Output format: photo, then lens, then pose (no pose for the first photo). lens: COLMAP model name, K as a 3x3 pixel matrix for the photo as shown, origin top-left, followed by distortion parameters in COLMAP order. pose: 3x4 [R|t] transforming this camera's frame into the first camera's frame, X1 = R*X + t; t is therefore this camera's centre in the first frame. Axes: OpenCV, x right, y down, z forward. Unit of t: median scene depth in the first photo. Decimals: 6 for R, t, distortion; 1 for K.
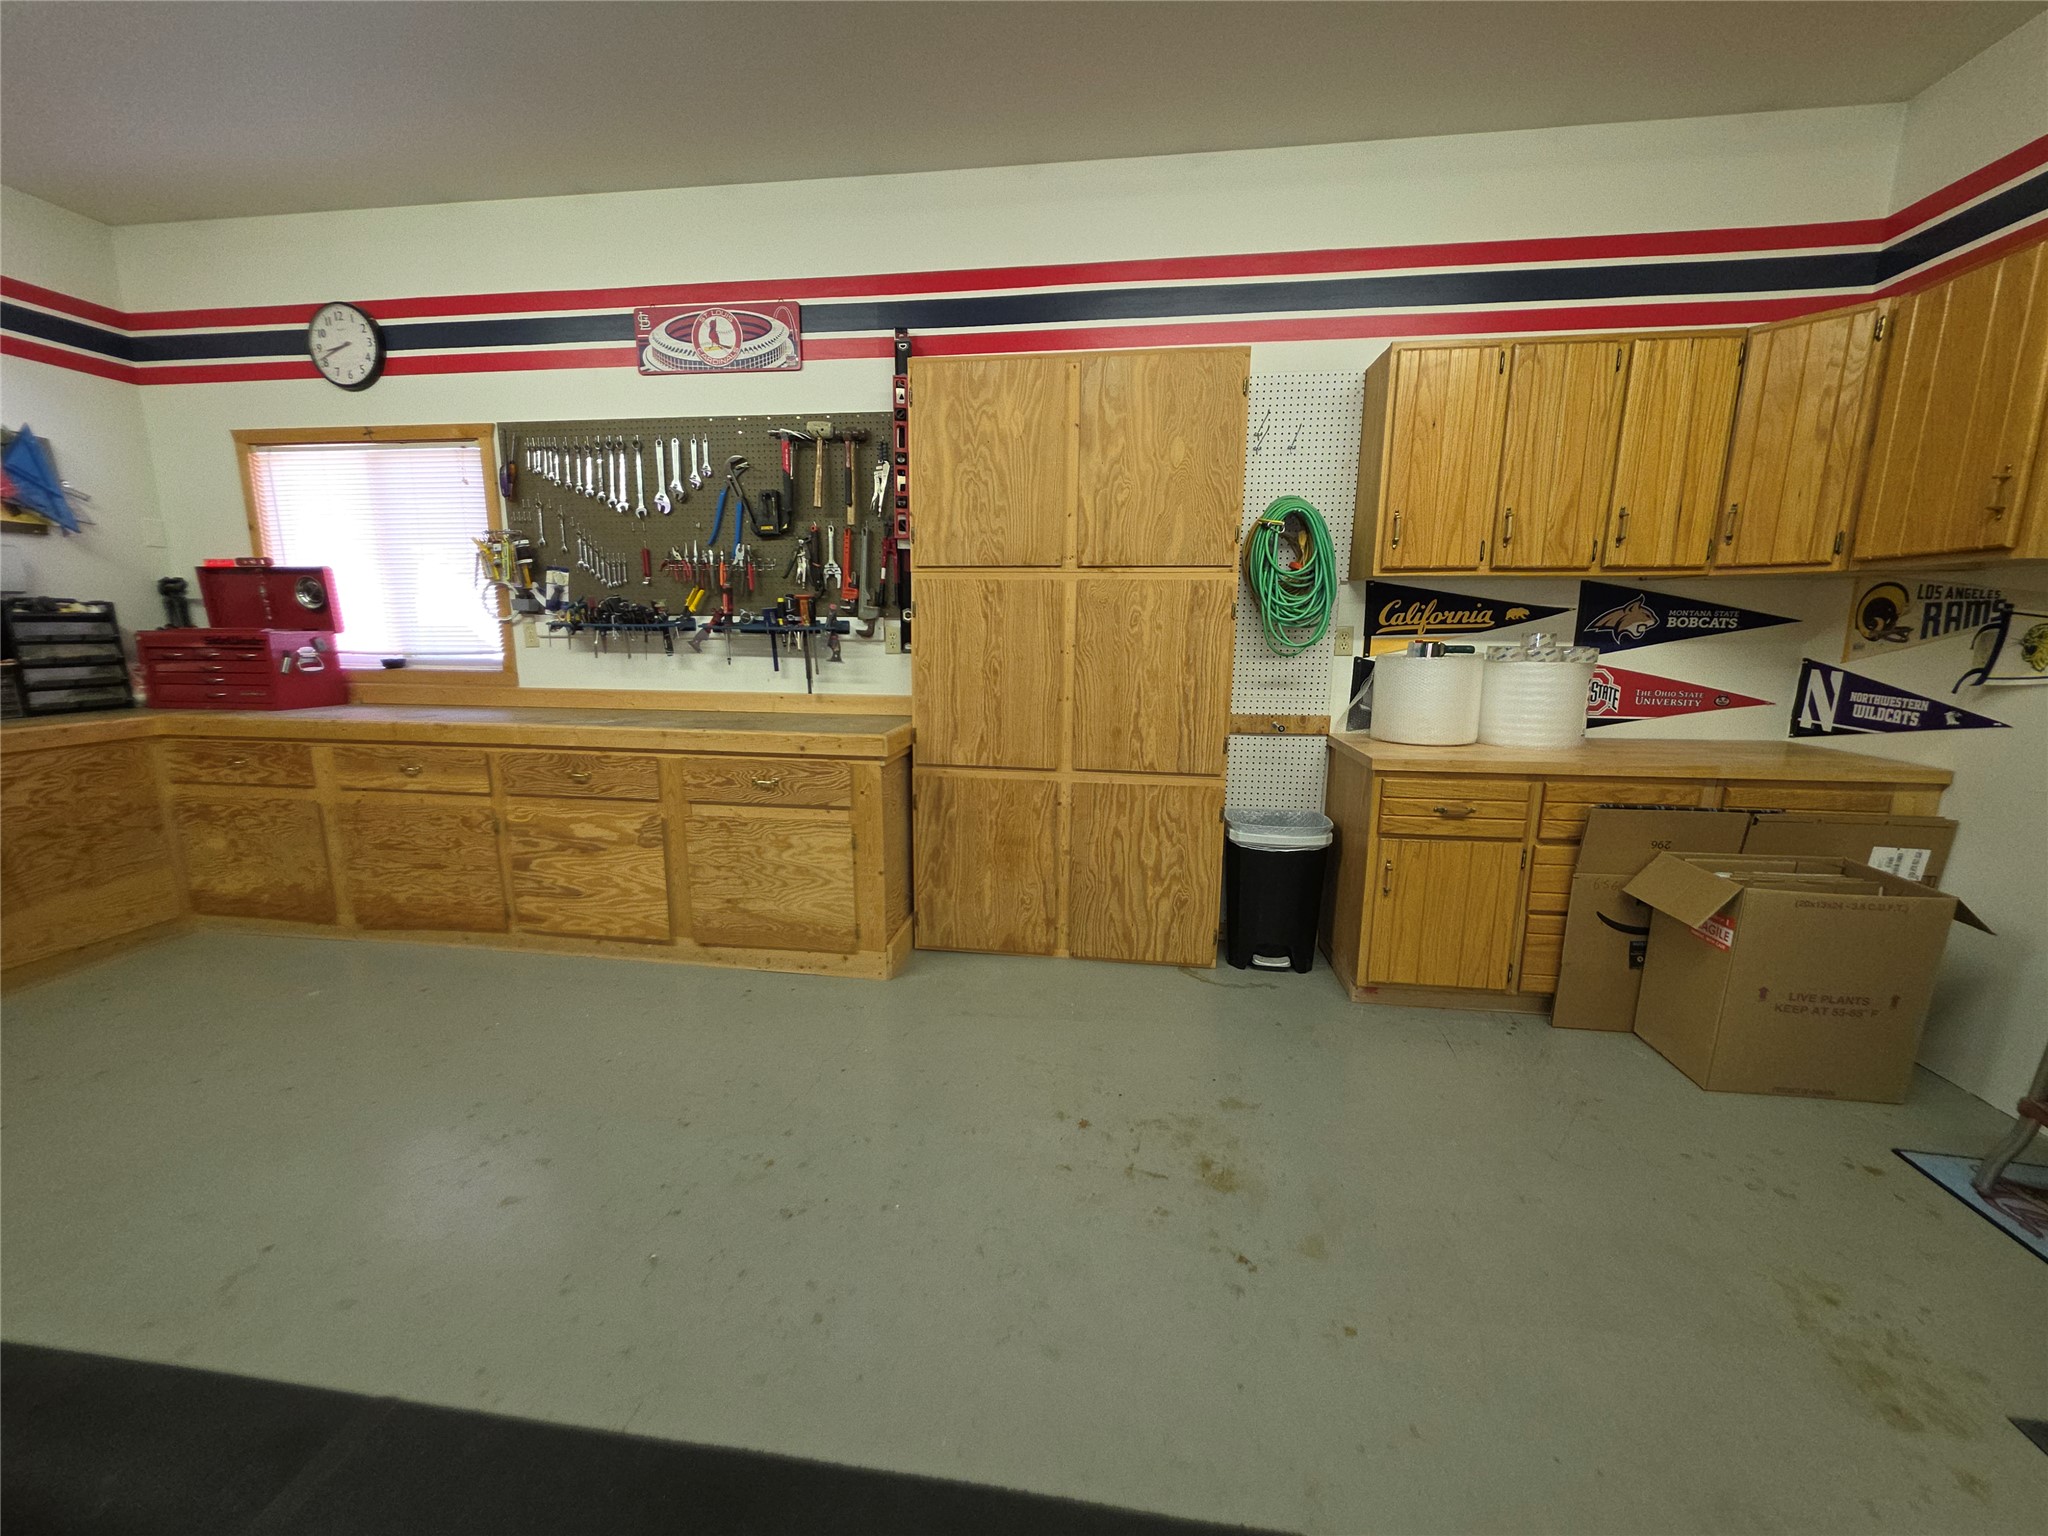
lens RADIAL K [[812.0, 0, 1018.2], [0, 812.0, 772.2], [0, 0, 1]] dist [0.004039, -0.000573]
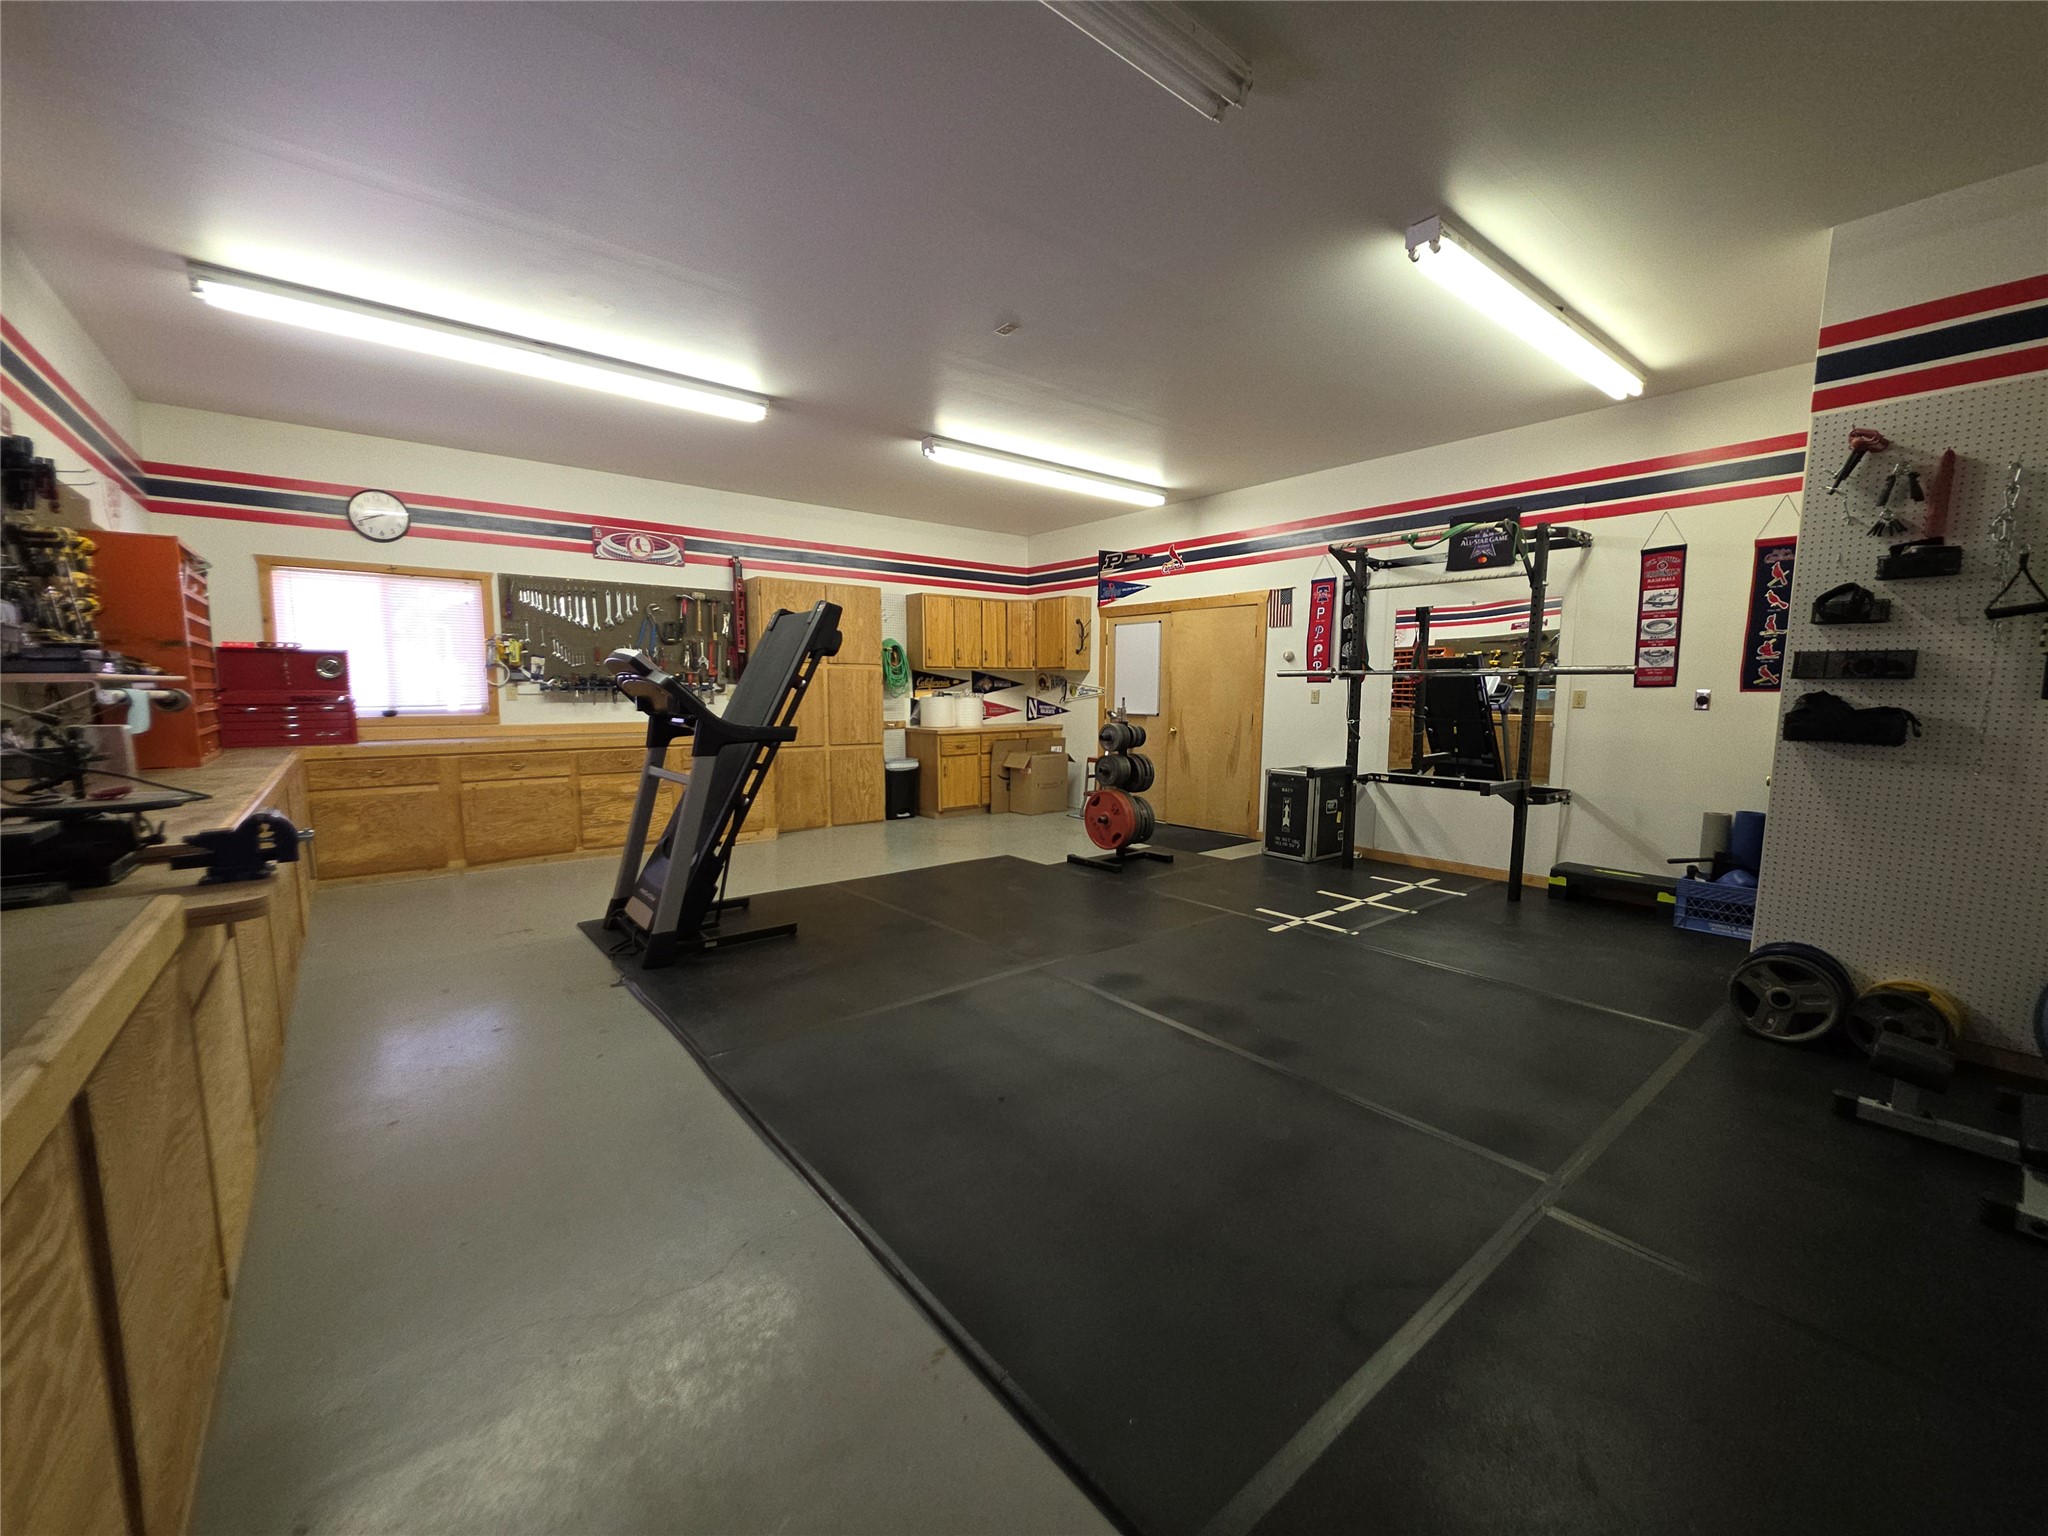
lens RADIAL K [[812.0, 0, 1014.2], [0, 812.0, 779.2], [0, 0, 1]] dist [0.004039, -0.000573]
pose [[0.681811, -0.085822, 0.726477, -1.272800], [0.137467, 0.990433, -0.012011, 0.193343], [-0.718496, 0.108056, 0.687086, -1.008665]]
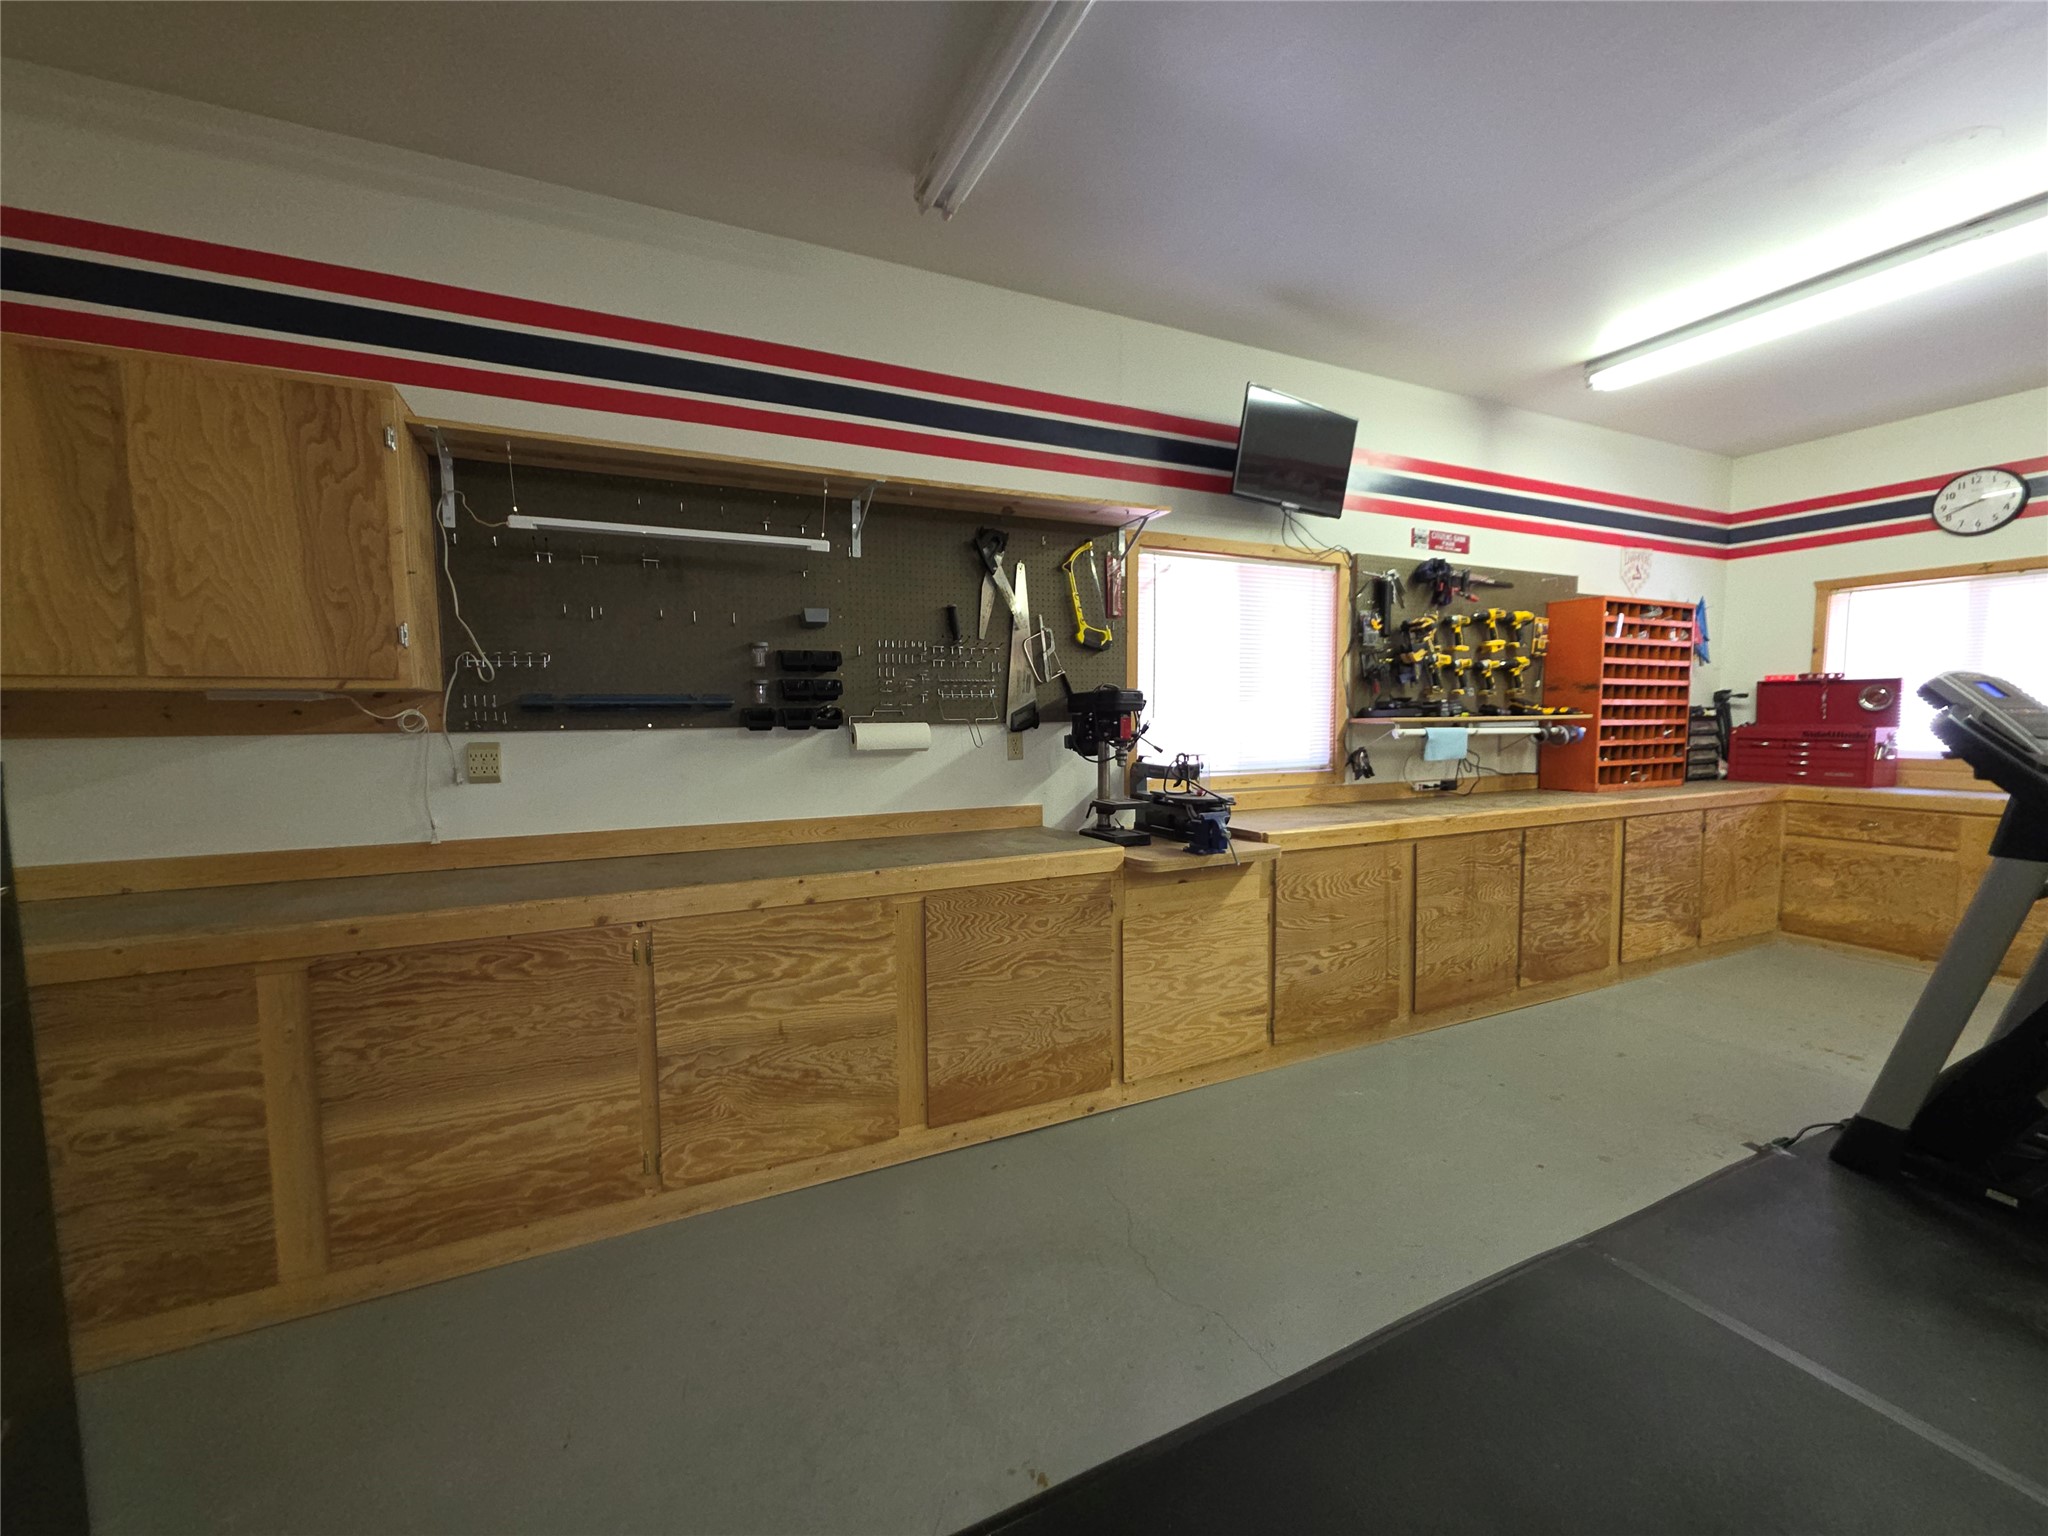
lens RADIAL K [[812.0, 0, 1019.6], [0, 812.0, 774.0], [0, 0, 1]] dist [0.004039, -0.000573]
pose [[0.553553, 0.052299, -0.831170, -0.623877], [-0.144172, 0.988976, -0.033790, 0.152029], [0.820240, 0.138536, 0.554990, -0.897032]]
